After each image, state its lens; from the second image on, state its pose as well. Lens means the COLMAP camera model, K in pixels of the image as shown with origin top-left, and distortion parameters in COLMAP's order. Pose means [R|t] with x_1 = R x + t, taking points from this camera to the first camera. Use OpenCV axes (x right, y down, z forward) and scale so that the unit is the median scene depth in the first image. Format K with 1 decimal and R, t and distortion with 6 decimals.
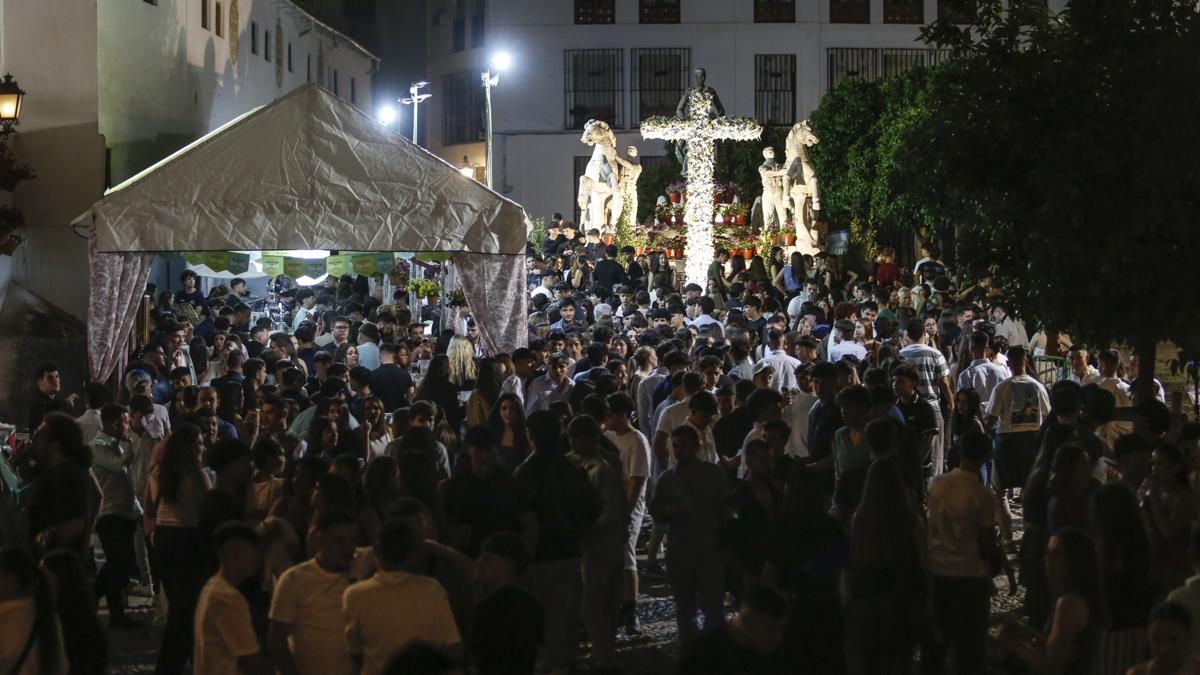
lens RADIAL K [[2958.0, 0, 600.7], [0, 2958.0, 335.3], [0, 0, 1]] dist [-0.240796, 0.000000]
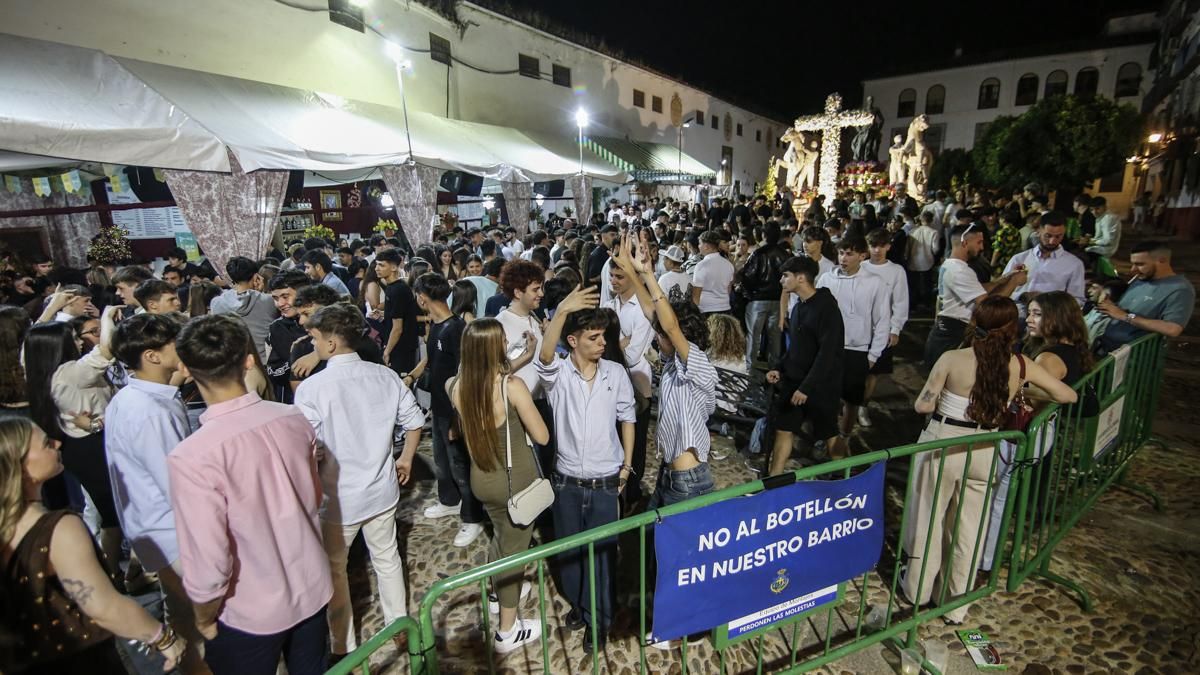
lens RADIAL K [[553.4, 0, 592.7], [0, 553.4, 340.4], [0, 0, 1]] dist [-0.015410, -0.000255]
pose [[0.820697, 0.113672, -0.559942, 0.103828], [0.000945, 0.979739, 0.200278, -0.012240], [0.571362, -0.164897, 0.803962, 0.635233]]
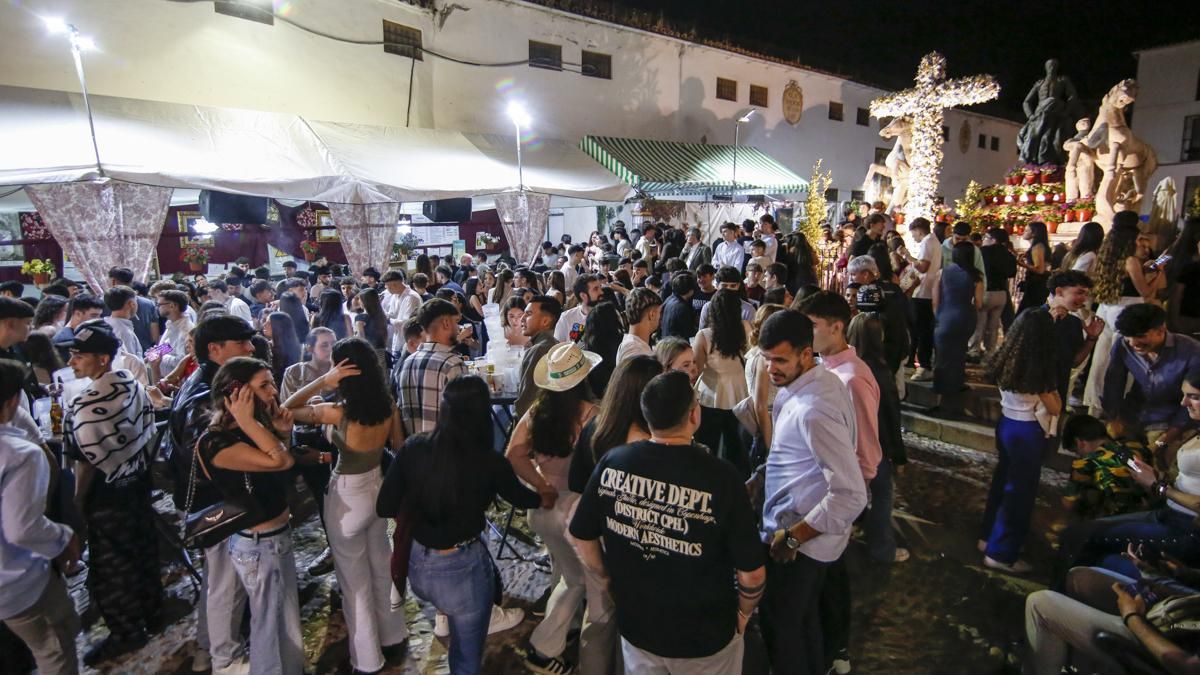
lens RADIAL K [[605.7, 0, 593.0], [0, 605.7, 315.8], [0, 0, 1]] dist [-0.015772, 0.002805]
pose [[0.584406, 0.113447, -0.803492, 0.129194], [-0.021562, 0.992000, 0.124380, -0.021032], [0.811175, -0.055364, 0.582177, 0.760253]]
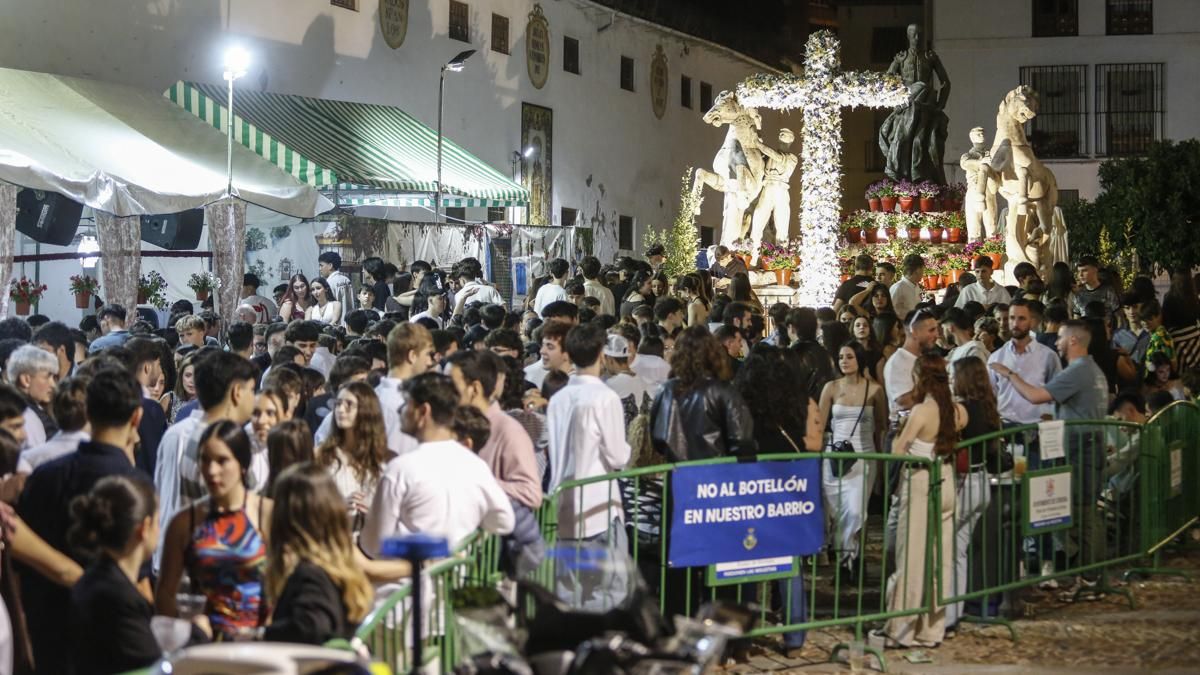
lens RADIAL K [[2493.0, 0, 597.8], [0, 2493.0, 335.7], [0, 0, 1]] dist [-0.287295, 0.000000]
pose [[0.947468, 0.010237, -0.319687, 0.159396], [-0.017353, 0.999661, -0.019419, -0.002465], [0.319379, 0.023947, 0.947324, 0.431365]]
